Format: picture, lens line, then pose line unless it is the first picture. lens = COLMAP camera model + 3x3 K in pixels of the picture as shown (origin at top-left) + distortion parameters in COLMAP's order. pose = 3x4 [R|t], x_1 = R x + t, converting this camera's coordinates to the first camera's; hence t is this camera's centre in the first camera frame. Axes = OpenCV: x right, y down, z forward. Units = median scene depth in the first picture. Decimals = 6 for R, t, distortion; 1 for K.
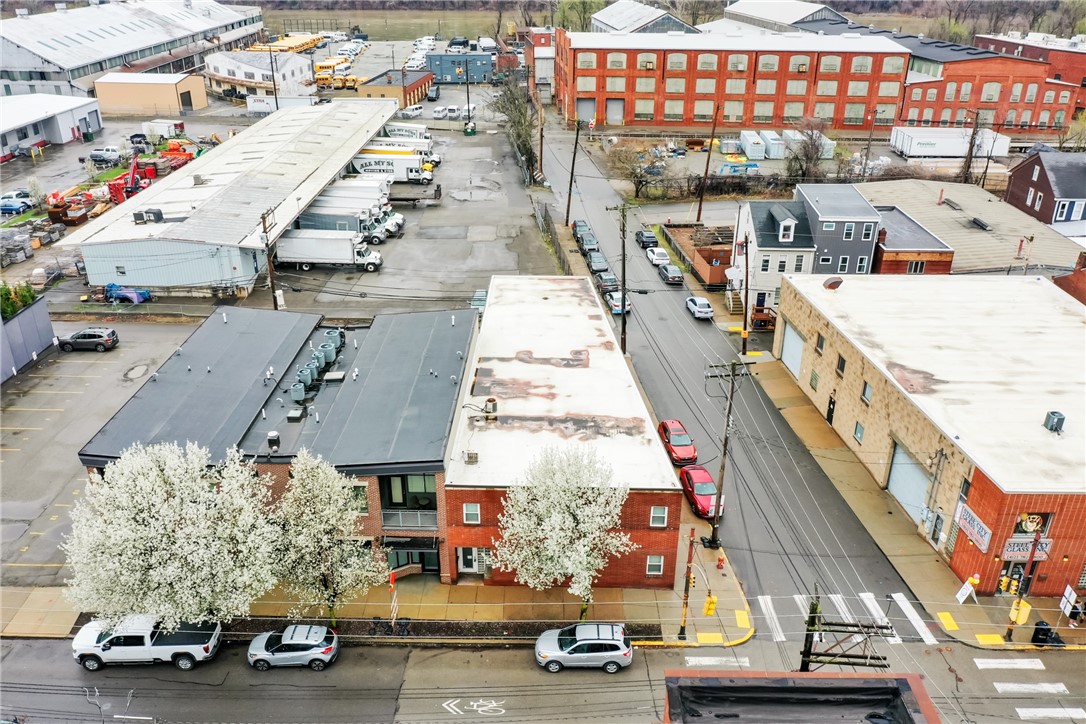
lens RADIAL K [[855.6, 0, 543.0], [0, 855.6, 362.0], [0, 0, 1]] dist [-0.002650, -0.000890]
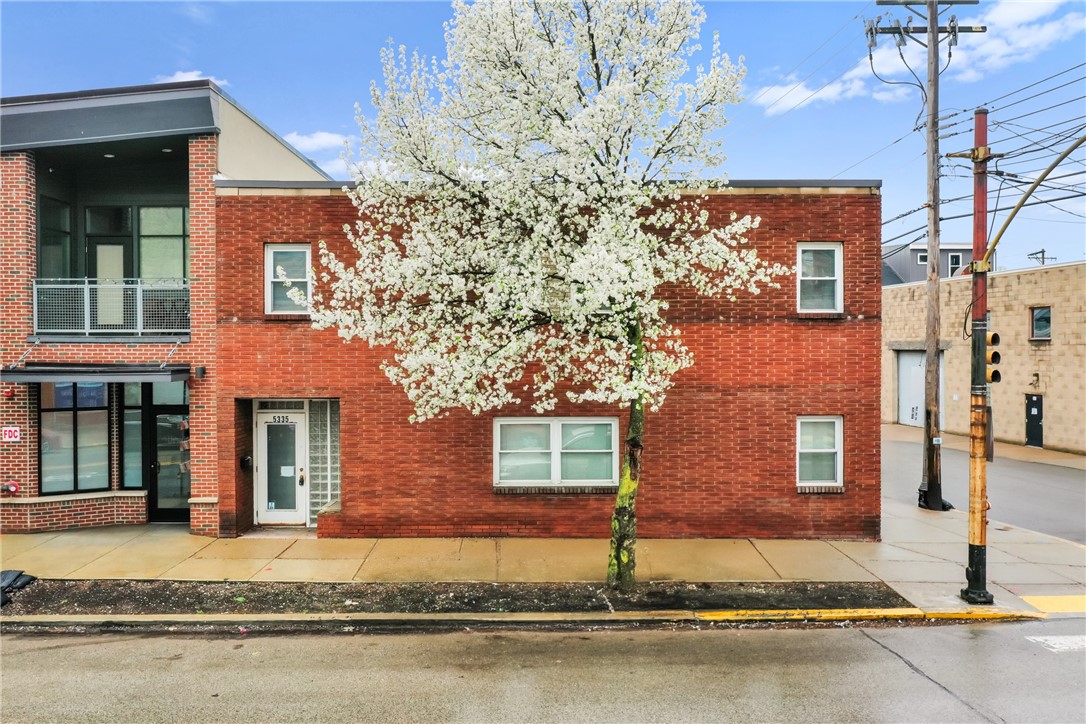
lens RADIAL K [[855.6, 0, 543.0], [0, 855.6, 362.0], [0, 0, 1]] dist [-0.002650, -0.000890]
pose [[0.999757, -0.007598, 0.020706, 0.013498], [0.015836, 0.900732, -0.434086, 0.353551], [-0.015352, 0.434308, 0.900633, 0.680377]]
